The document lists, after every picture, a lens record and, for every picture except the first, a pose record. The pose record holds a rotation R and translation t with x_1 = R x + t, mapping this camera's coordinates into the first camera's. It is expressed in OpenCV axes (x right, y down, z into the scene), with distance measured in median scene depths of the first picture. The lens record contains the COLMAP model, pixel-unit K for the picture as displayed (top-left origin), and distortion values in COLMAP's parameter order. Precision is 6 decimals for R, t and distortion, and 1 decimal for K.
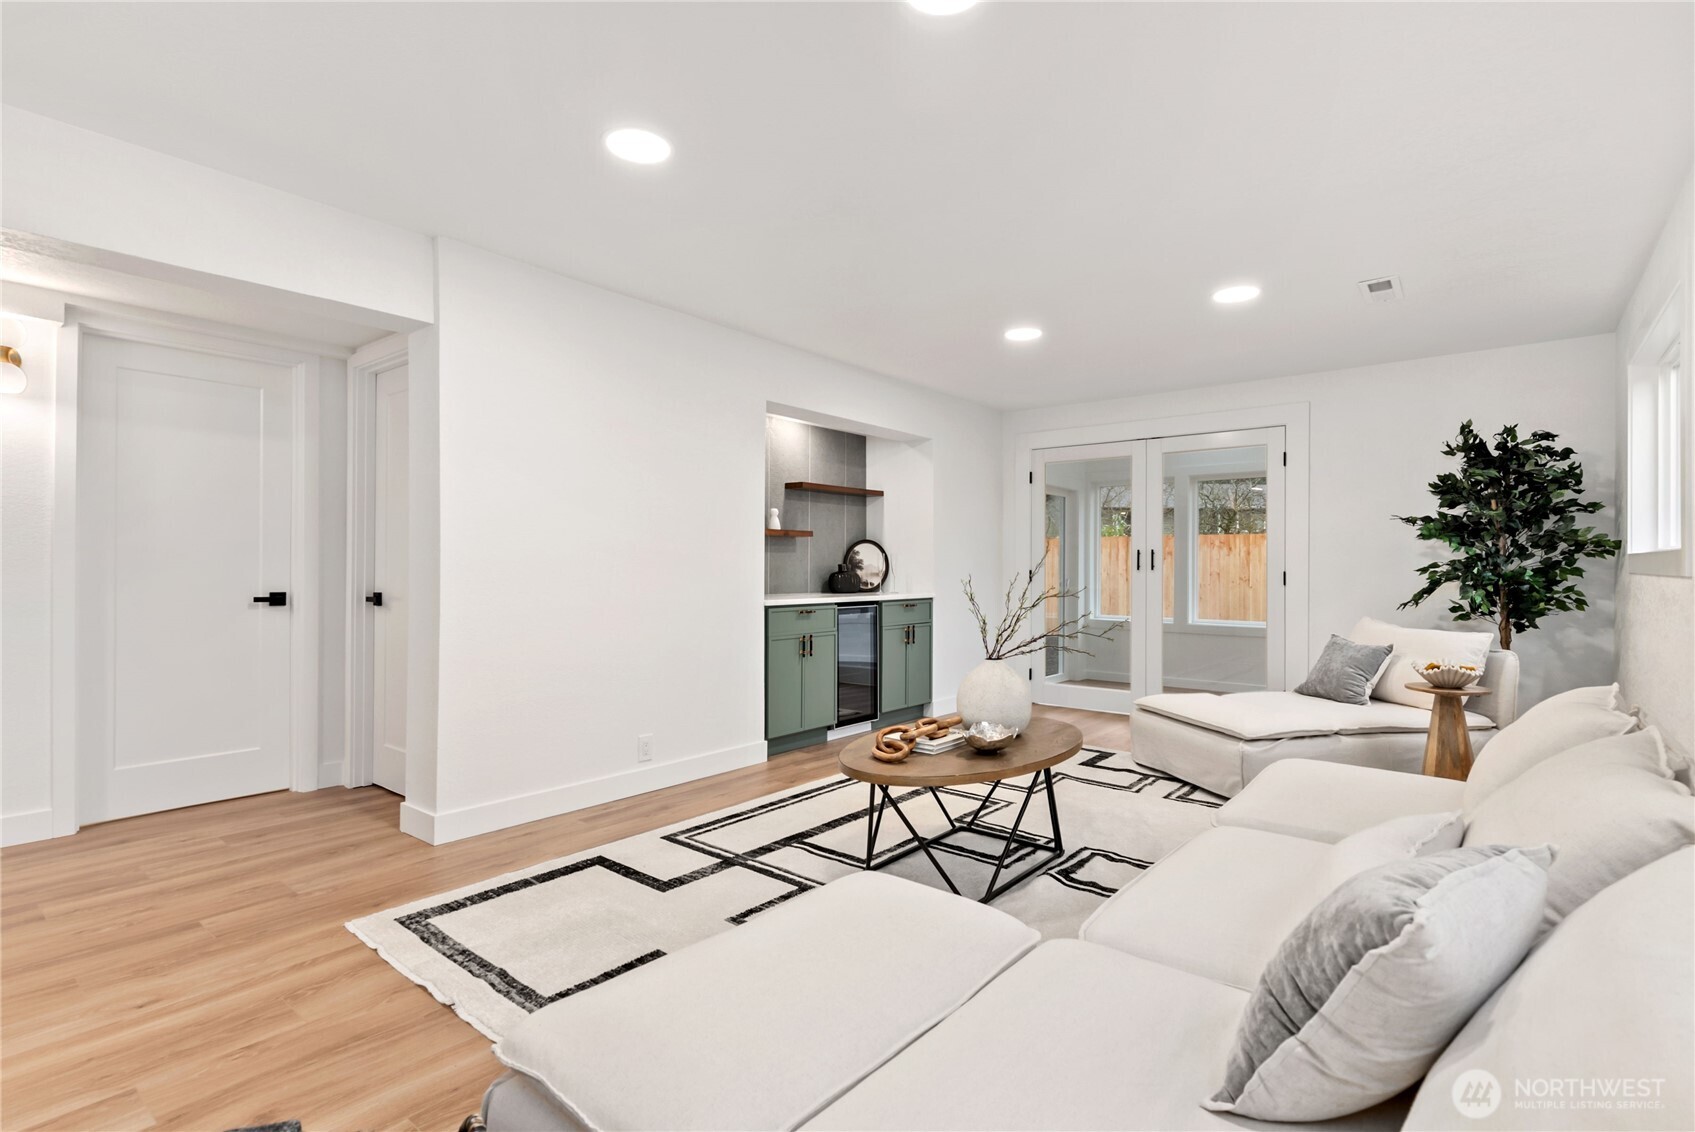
lens RADIAL K [[822.8, 0, 848.5], [0, 822.8, 564.5], [0, 0, 1]] dist [-0.003959, -0.000319]
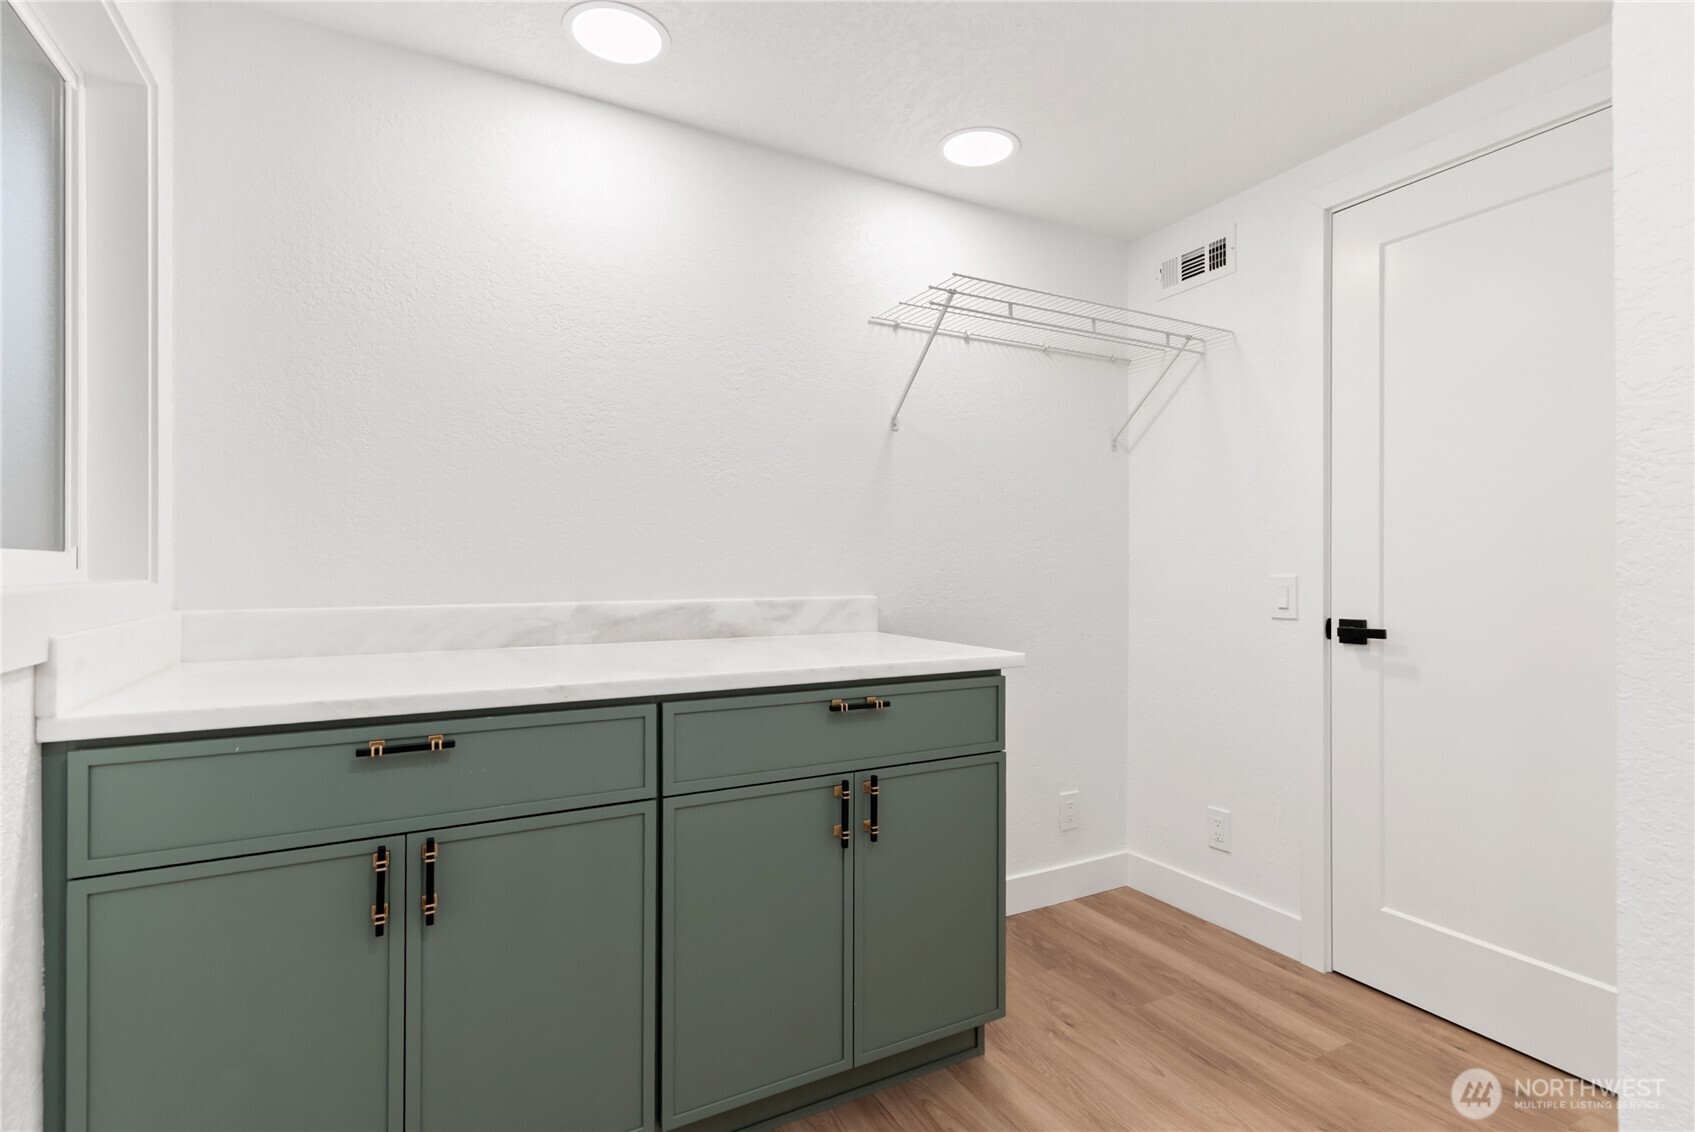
lens RADIAL K [[822.8, 0, 850.5], [0, 822.8, 568.2], [0, 0, 1]] dist [-0.003959, -0.000319]
pose [[0.927480, -0.007349, -0.373800, 0.274150], [0.007414, 0.999972, -0.001264, 0.007150], [0.373799, -0.001599, 0.927508, 1.180720]]
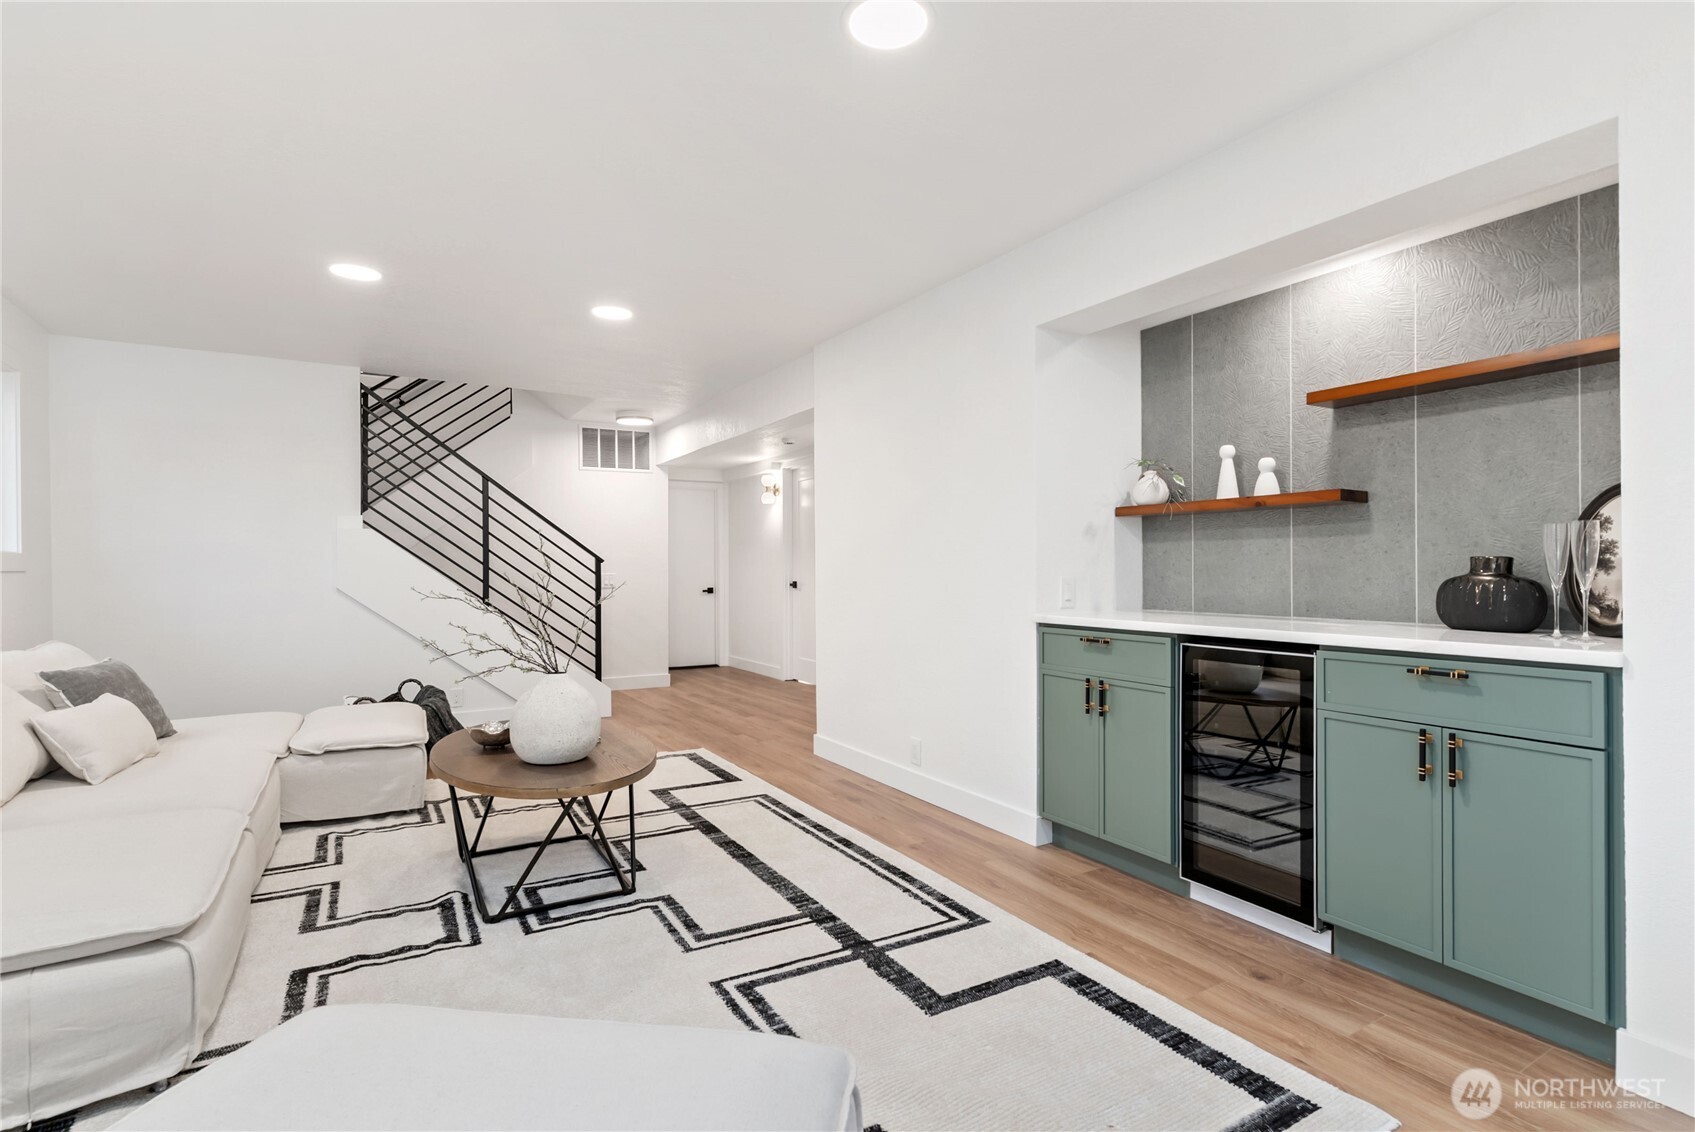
lens RADIAL K [[822.8, 0, 849.4], [0, 822.8, 565.8], [0, 0, 1]] dist [-0.003959, -0.000319]
pose [[-0.348123, -0.000120, -0.937449, 0.691573], [0.006048, 0.999979, -0.002374, 0.004304], [0.937429, -0.006496, -0.348115, 1.252515]]
